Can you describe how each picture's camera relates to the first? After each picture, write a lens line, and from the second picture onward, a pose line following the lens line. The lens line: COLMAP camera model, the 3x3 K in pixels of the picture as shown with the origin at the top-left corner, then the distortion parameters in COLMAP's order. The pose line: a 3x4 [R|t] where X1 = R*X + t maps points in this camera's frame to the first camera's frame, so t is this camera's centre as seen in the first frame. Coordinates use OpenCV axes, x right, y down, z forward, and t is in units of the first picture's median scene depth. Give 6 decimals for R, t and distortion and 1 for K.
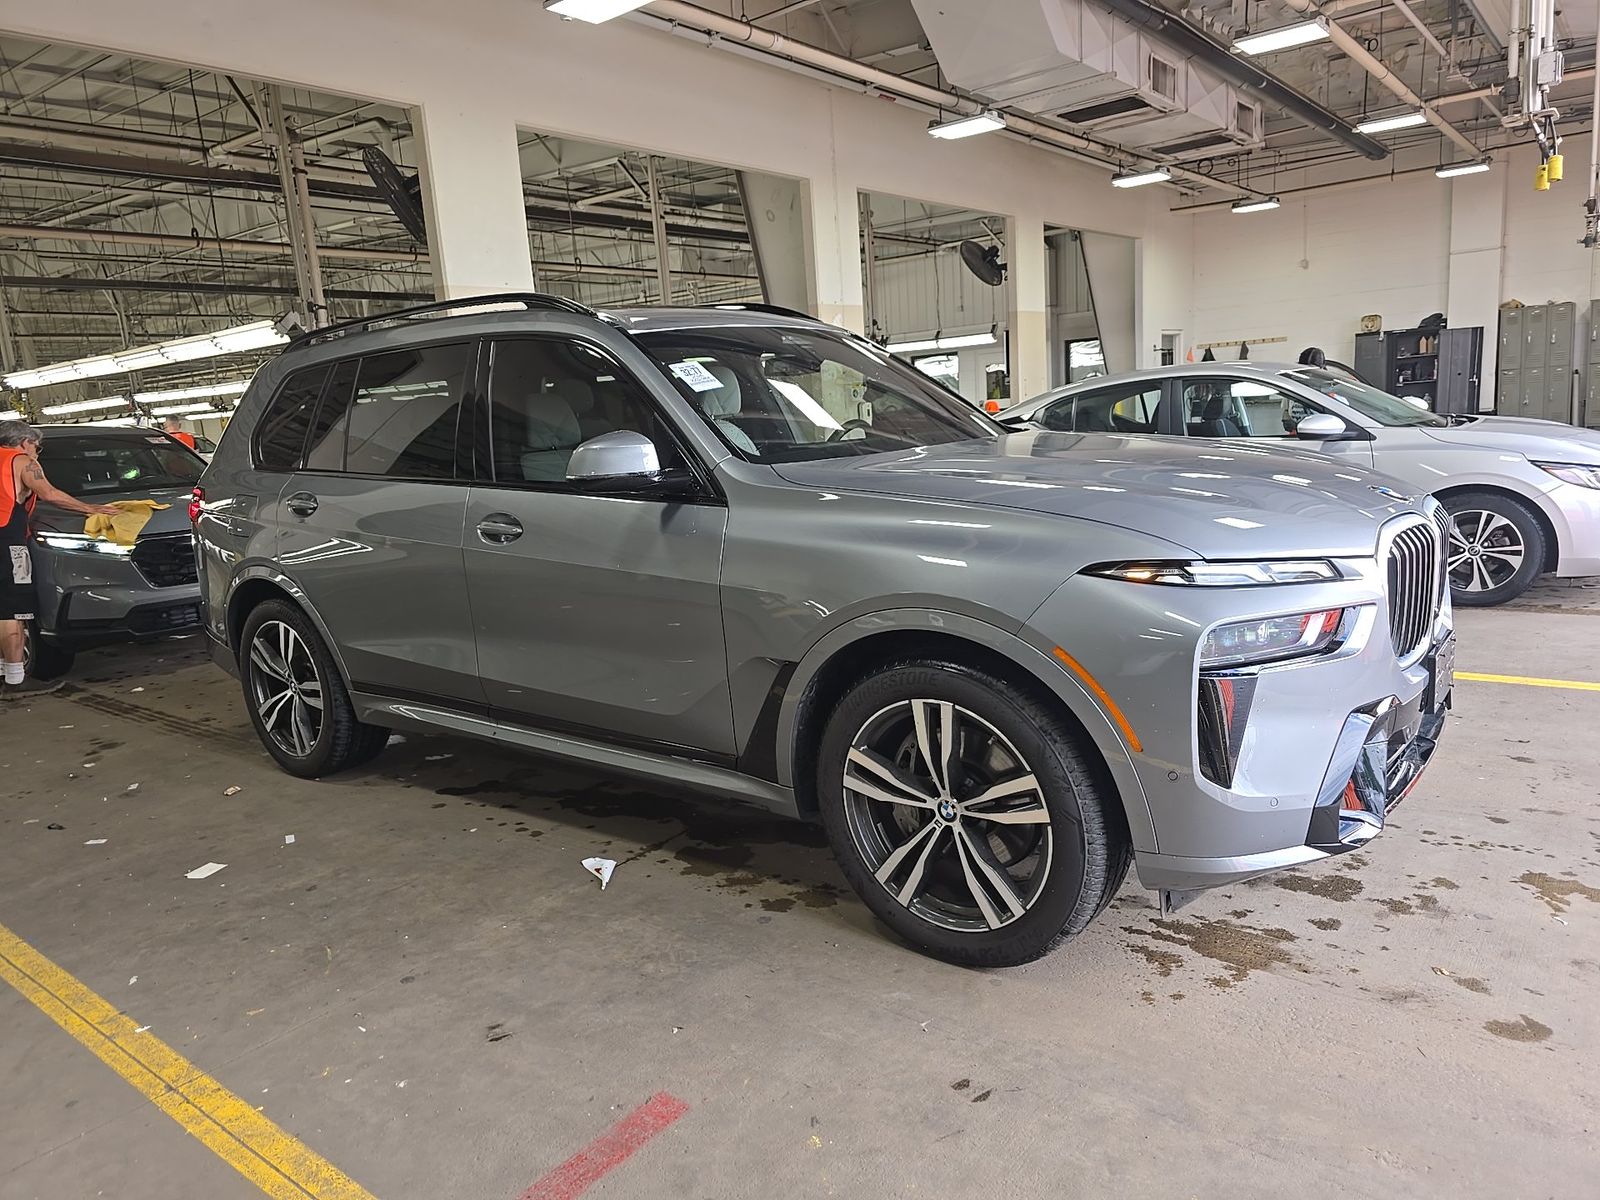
lens RADIAL K [[1077.2, 0, 800.0], [0, 1077.2, 600.0], [0, 0, 1]] dist [0.063137, -0.054619]
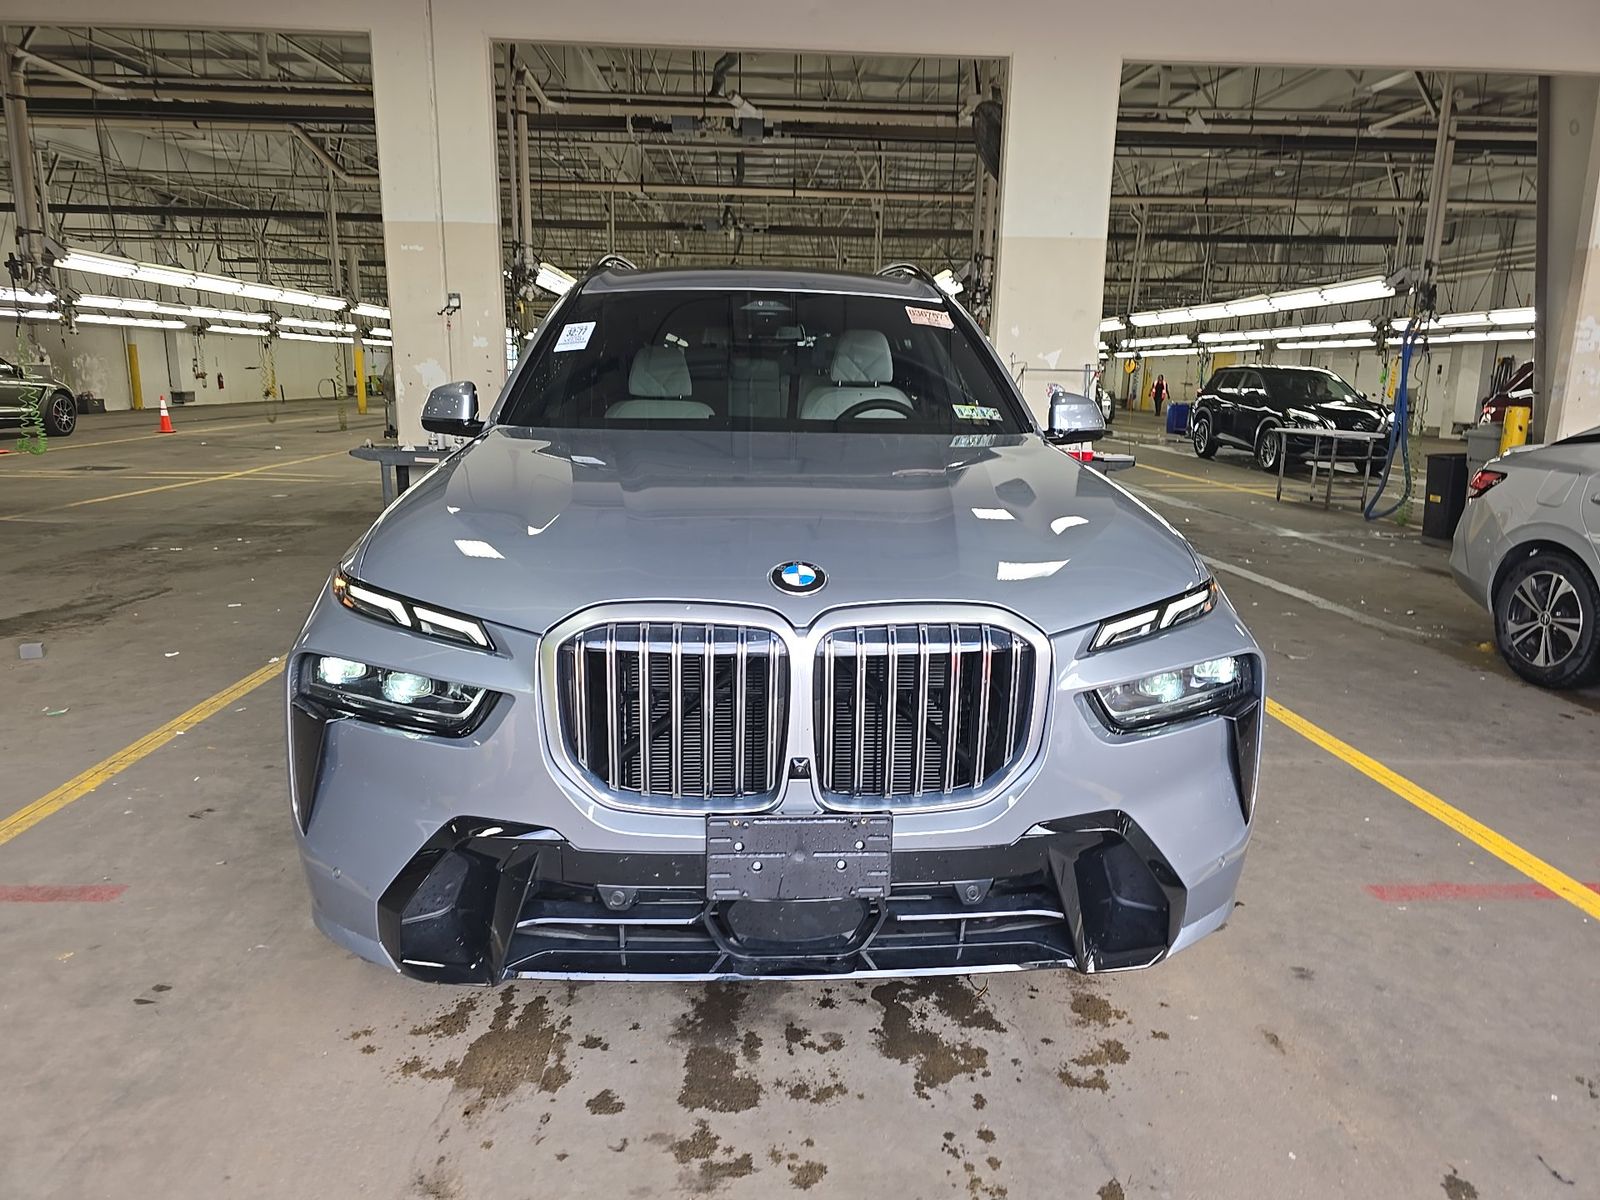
lens RADIAL K [[1088.1, 0, 795.5], [0, 1088.1, 583.1], [0, 0, 1]] dist [0.113586, -0.120575]
pose [[0.650399, 0.220773, -0.726801, 1.043604], [-0.199994, 0.972842, 0.116540, -0.166219], [0.732792, 0.069558, 0.676889, 0.556185]]
